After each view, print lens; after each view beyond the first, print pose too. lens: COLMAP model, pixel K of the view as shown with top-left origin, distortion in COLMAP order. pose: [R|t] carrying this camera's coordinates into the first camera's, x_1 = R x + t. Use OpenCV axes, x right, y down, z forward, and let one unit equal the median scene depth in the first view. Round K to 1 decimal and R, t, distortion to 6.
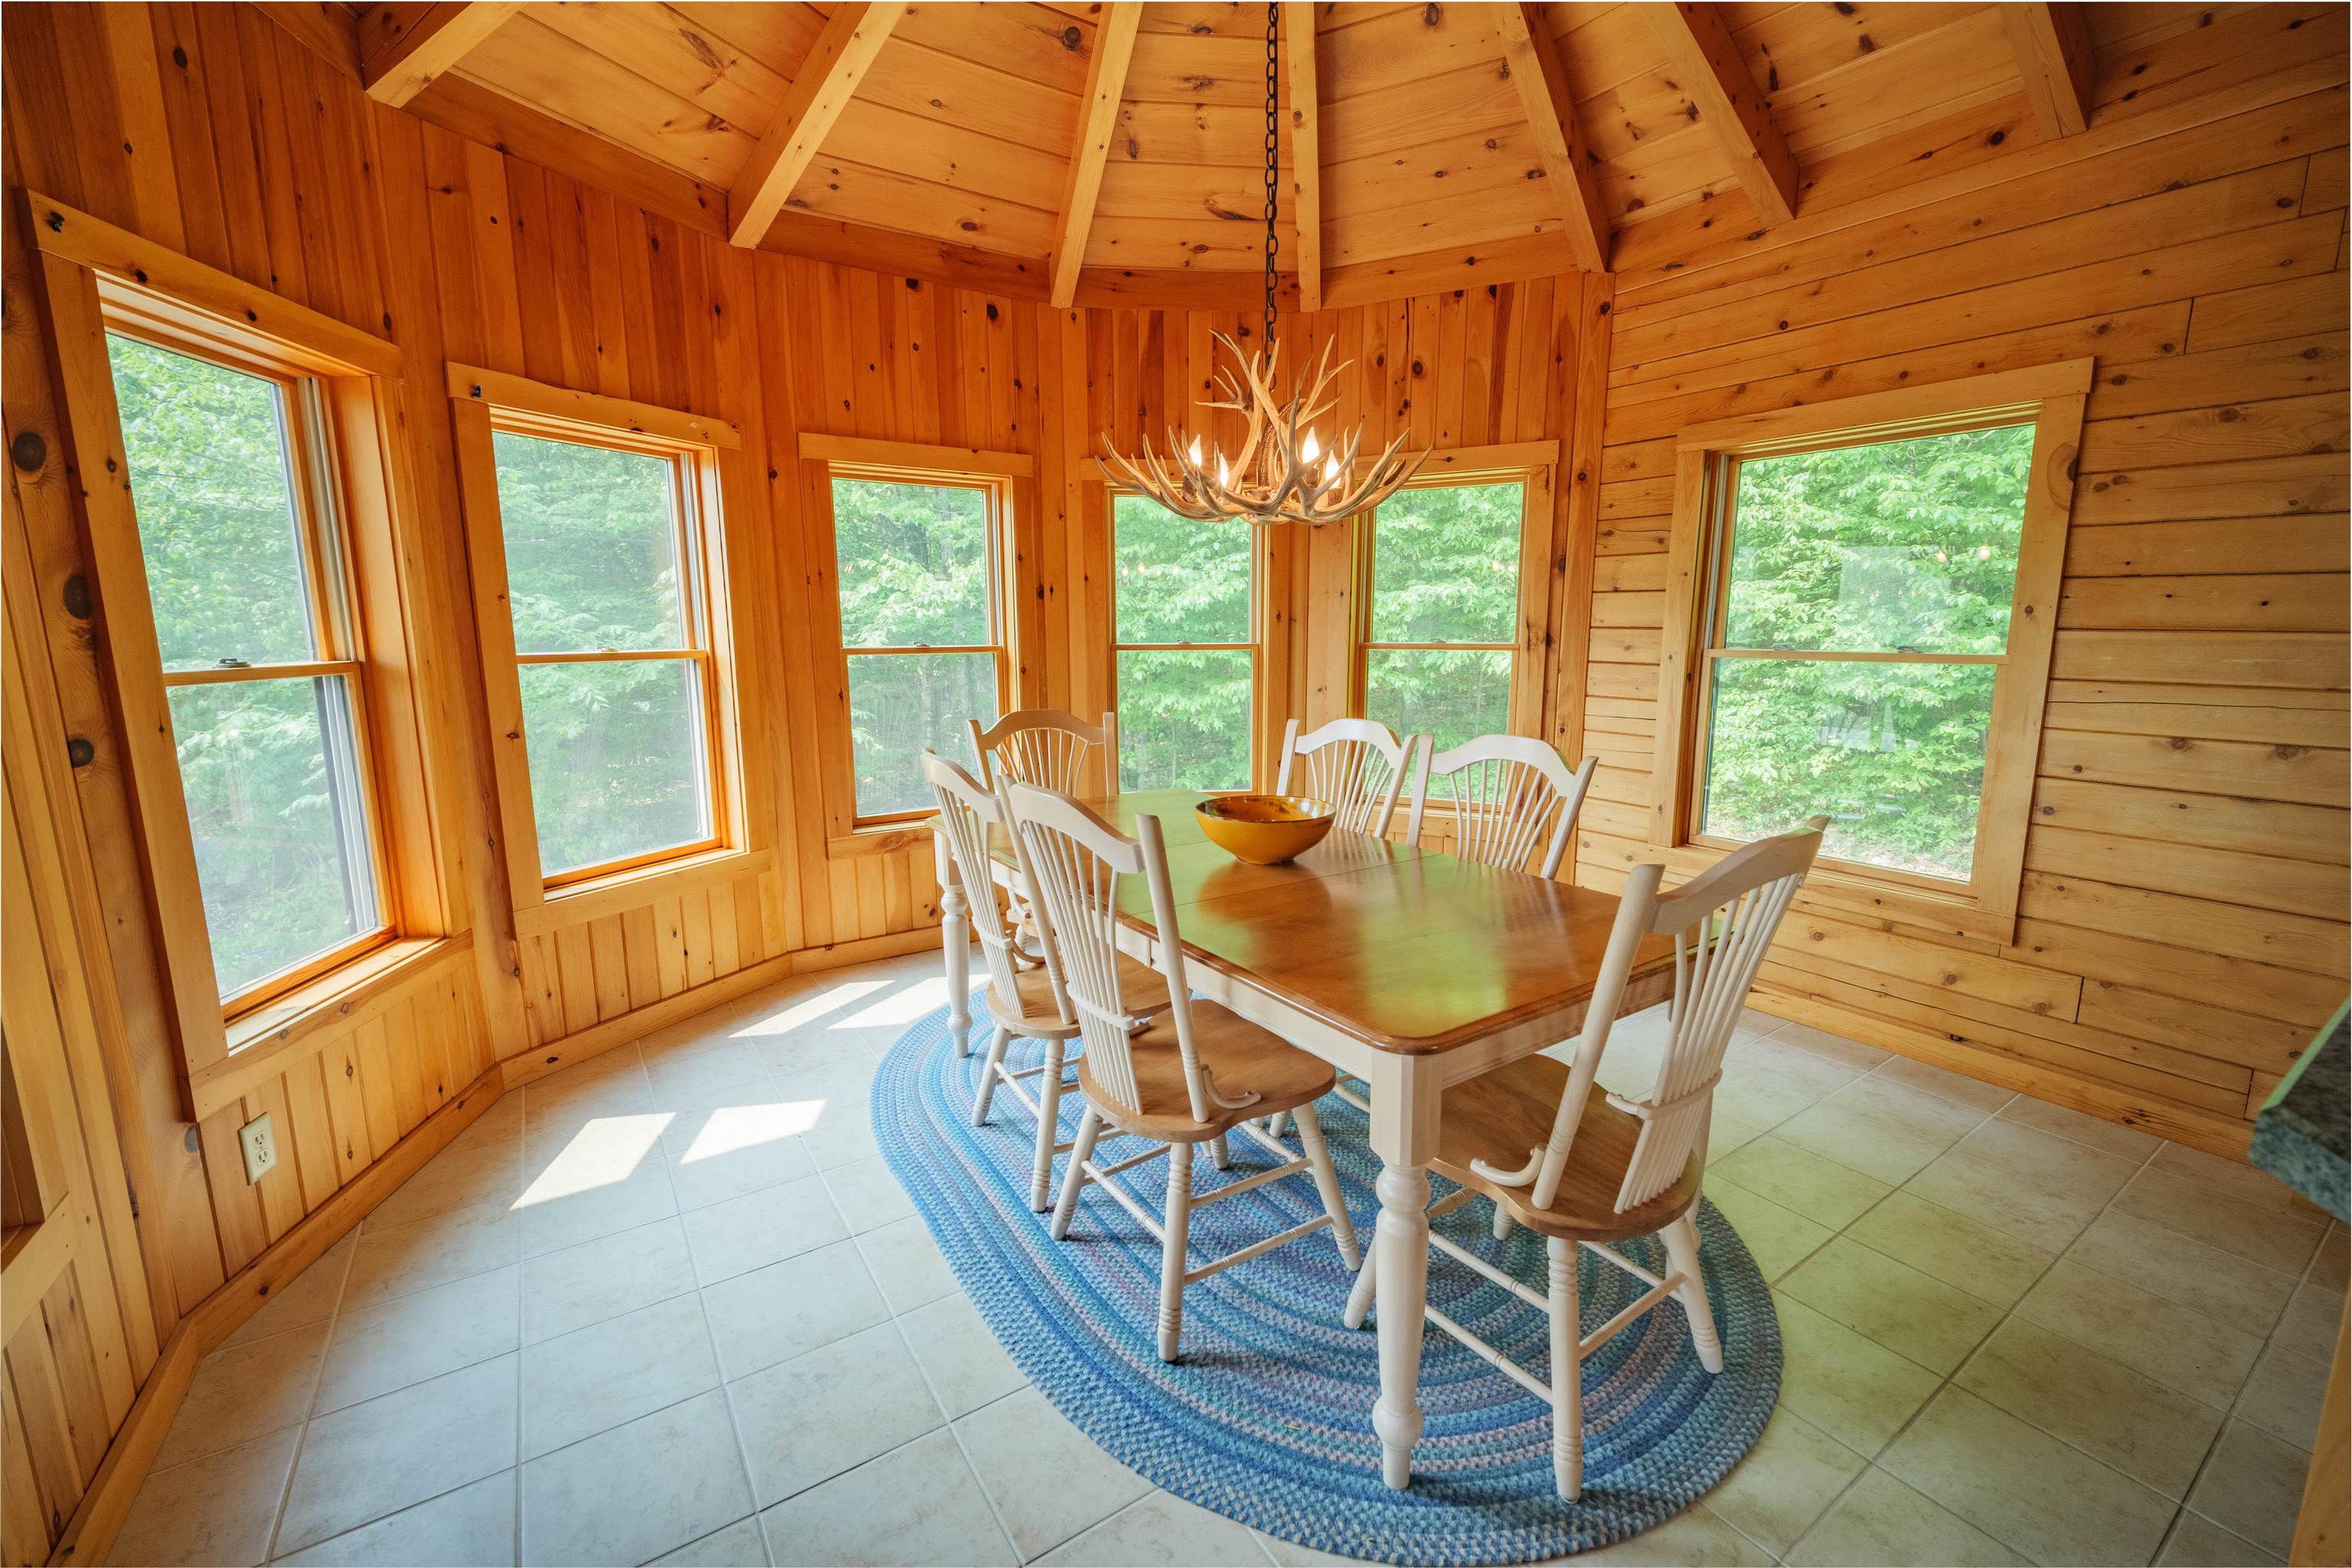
lens RADIAL K [[990.1, 0, 1178.0], [0, 990.1, 786.8], [0, 0, 1]] dist [0.007068, -0.005251]
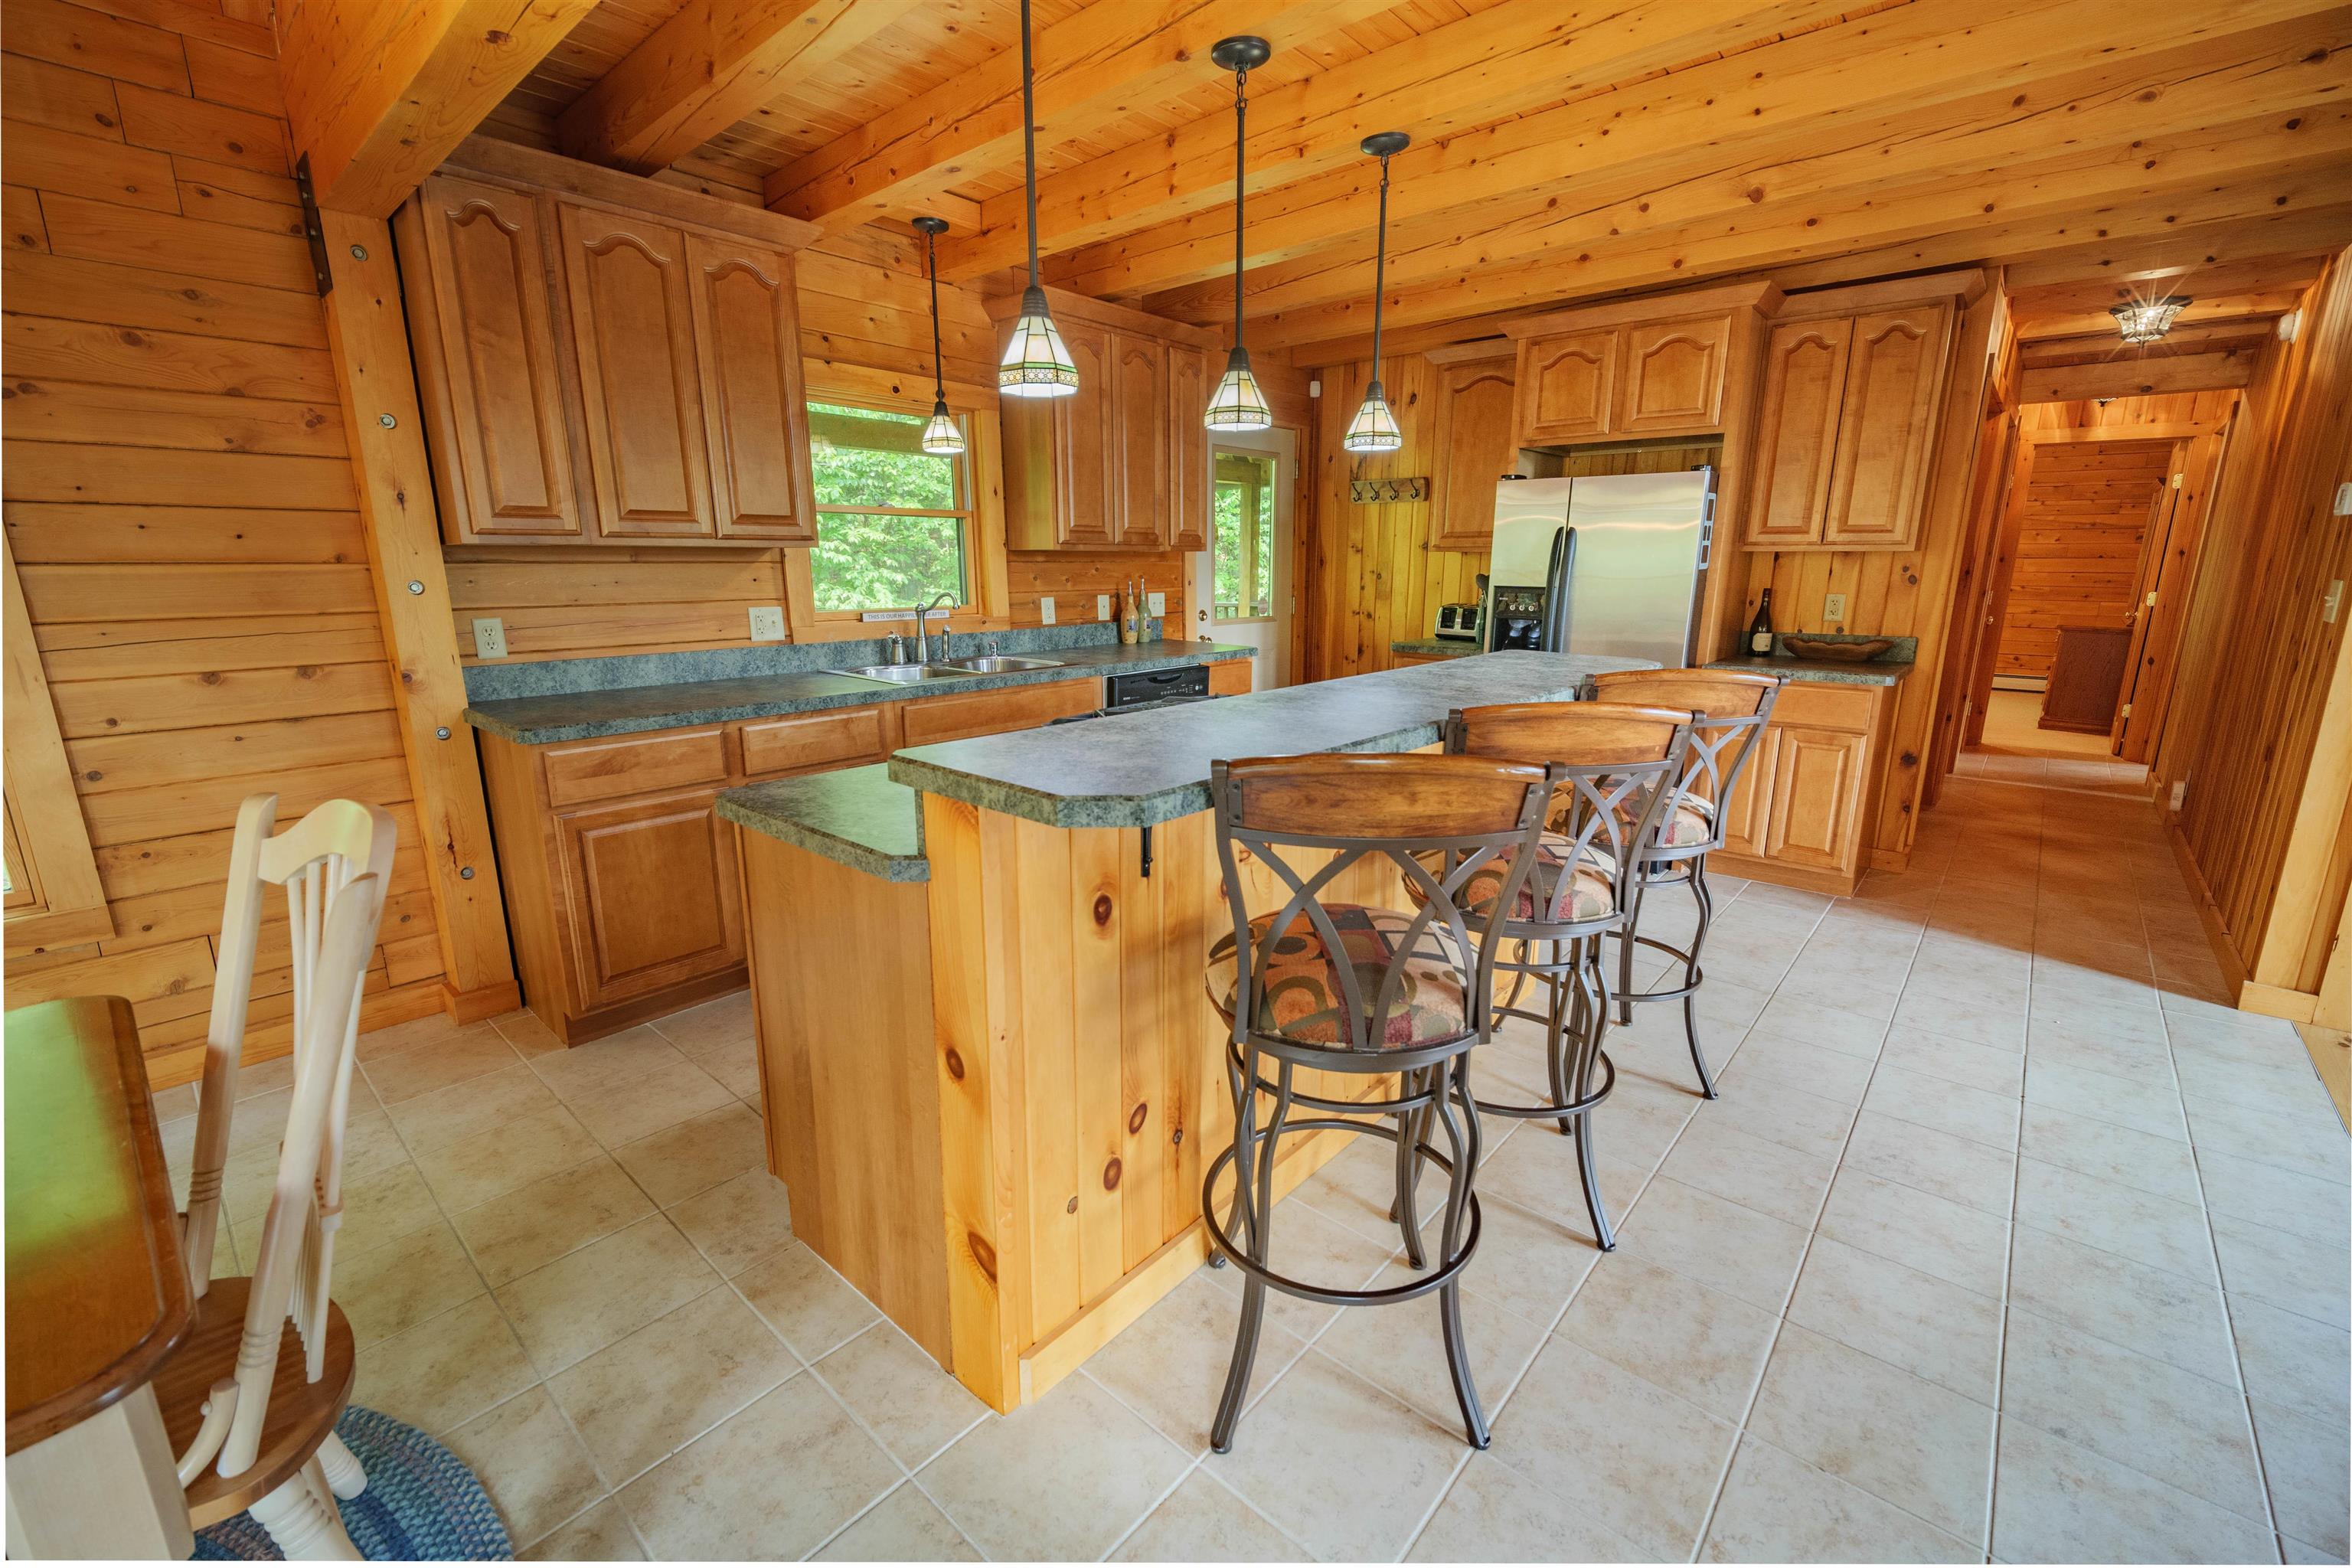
lens RADIAL K [[990.1, 0, 1185.5], [0, 990.1, 793.0], [0, 0, 1]] dist [0.007068, -0.005251]
pose [[-0.290499, -0.218410, 0.931615, -0.170261], [0.159414, 0.948949, 0.272183, -0.037467], [-0.943503, 0.227582, -0.240851, 0.260052]]
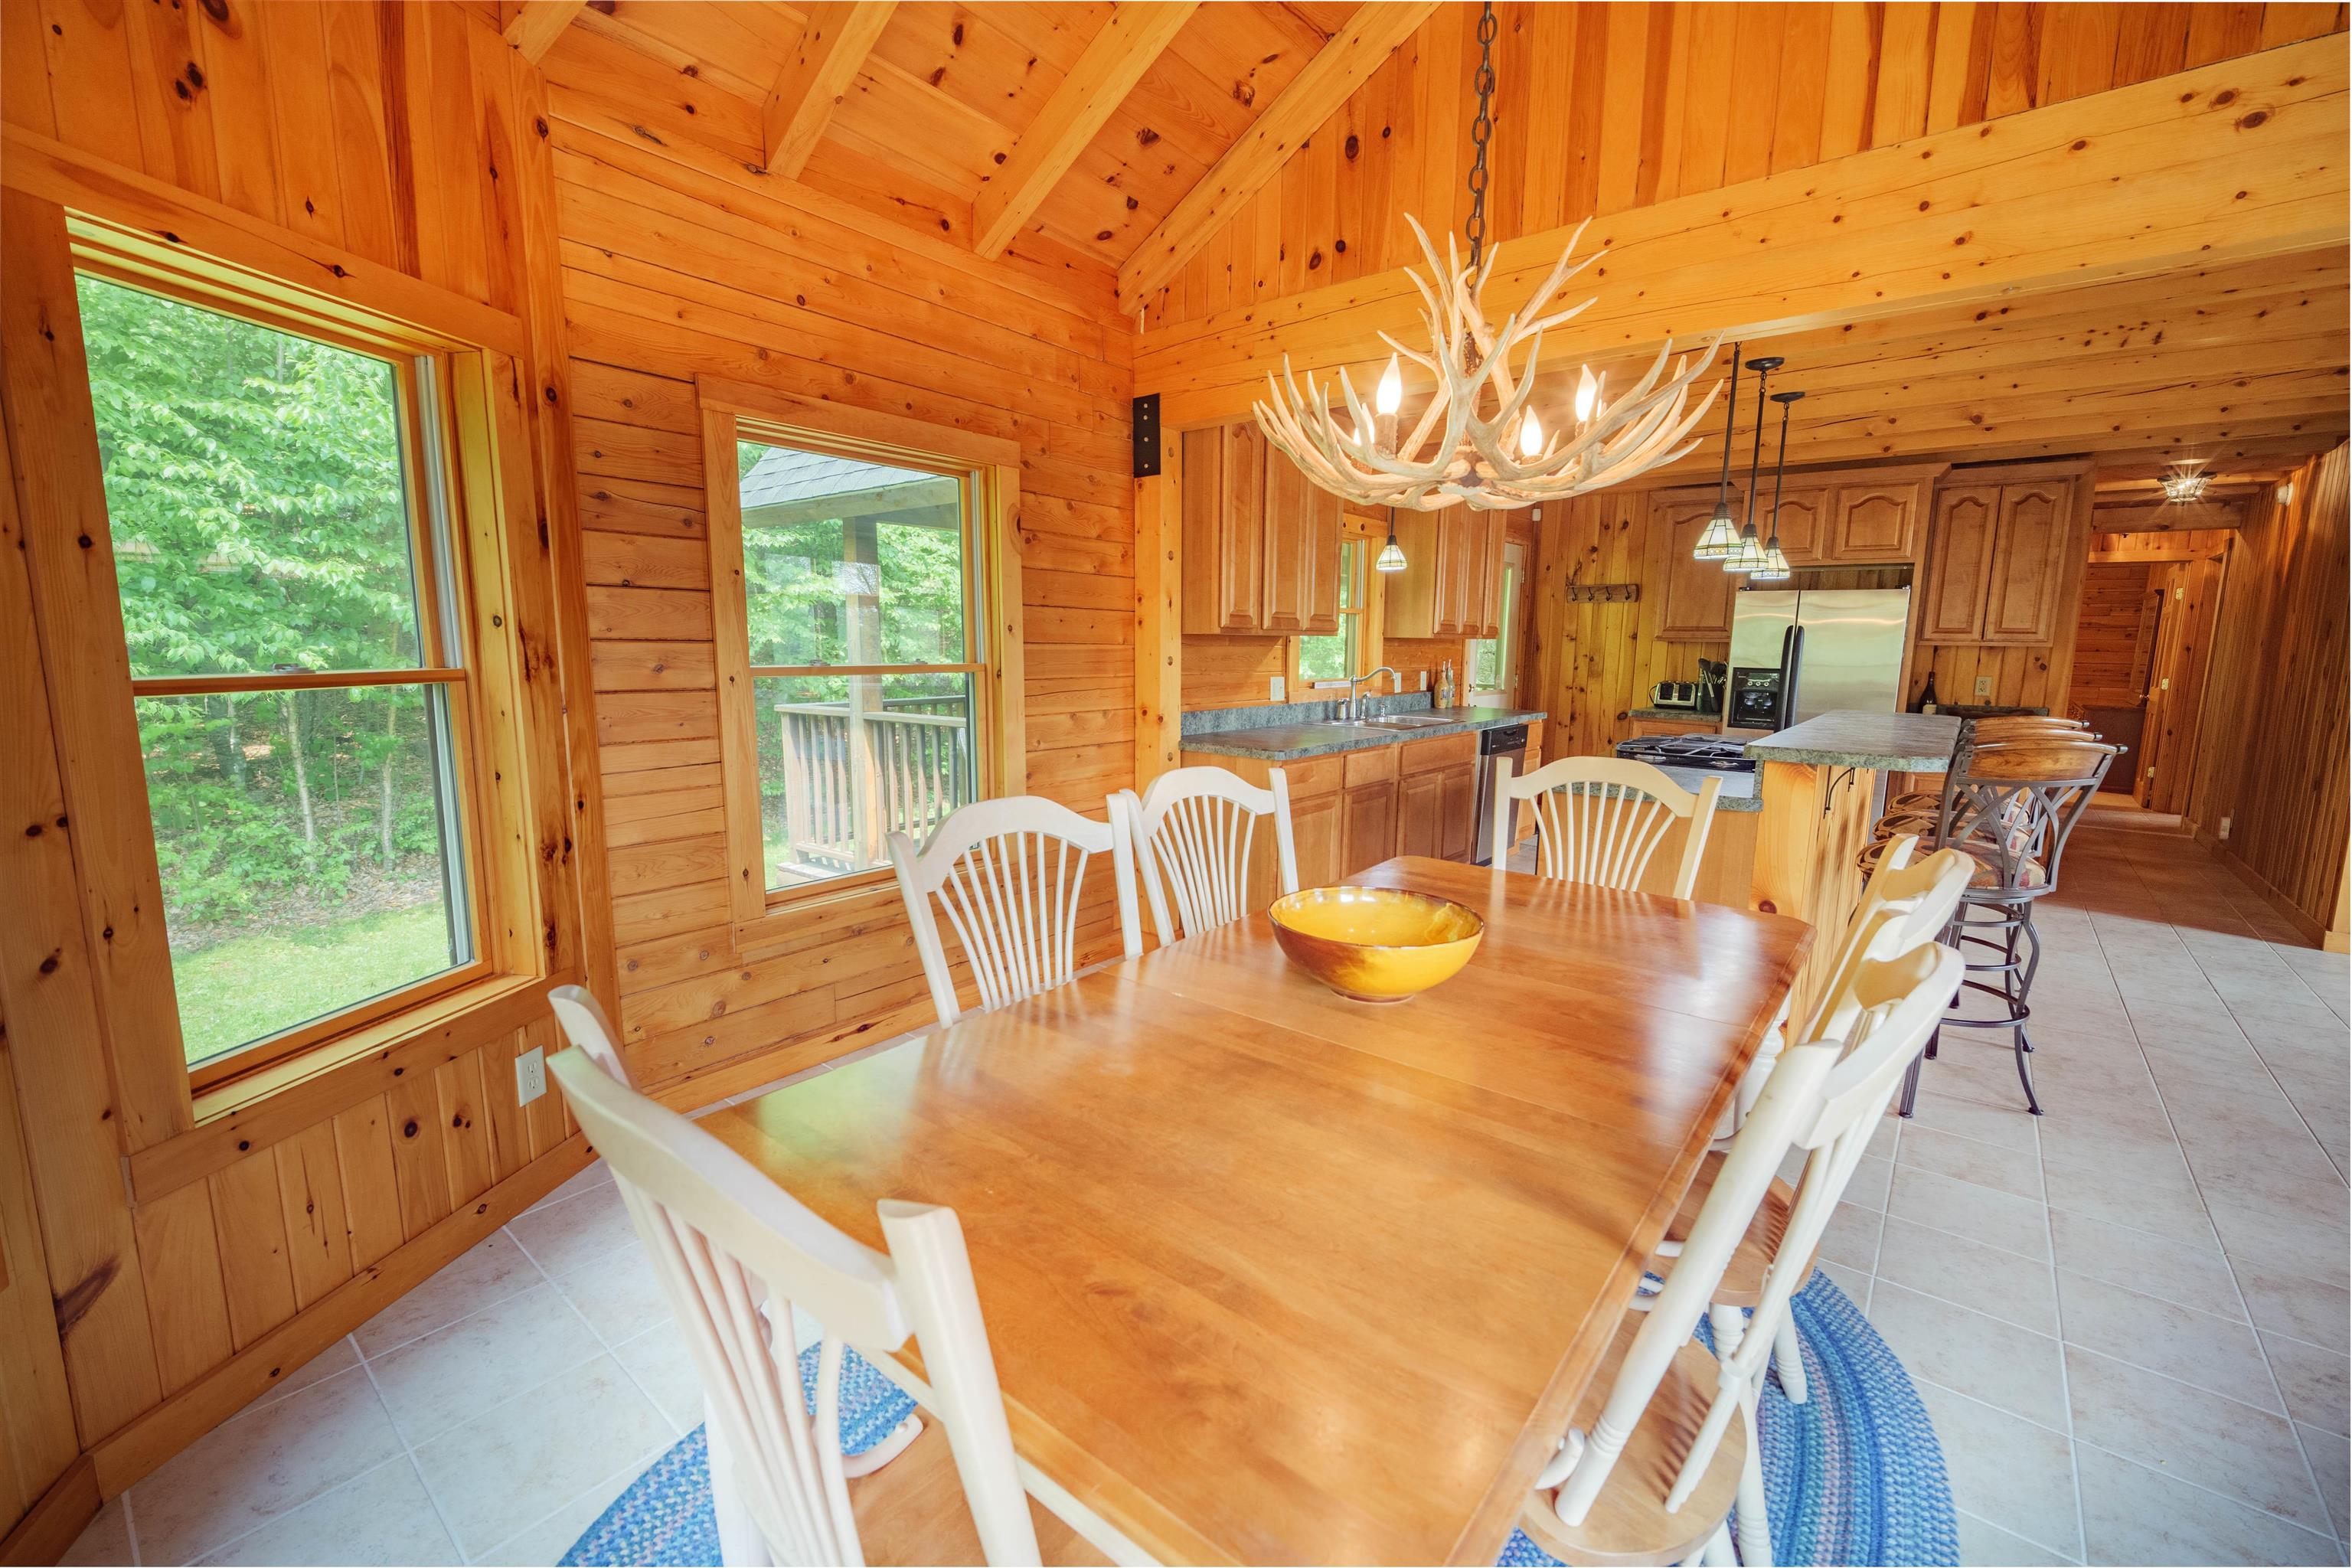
lens RADIAL K [[990.1, 0, 1199.2], [0, 990.1, 787.0], [0, 0, 1]] dist [0.007068, -0.005251]
pose [[-0.331288, -0.141167, 0.932910, -0.386230], [0.144653, 0.969456, 0.198065, -0.167603], [-0.932375, 0.200565, -0.300749, 1.018883]]
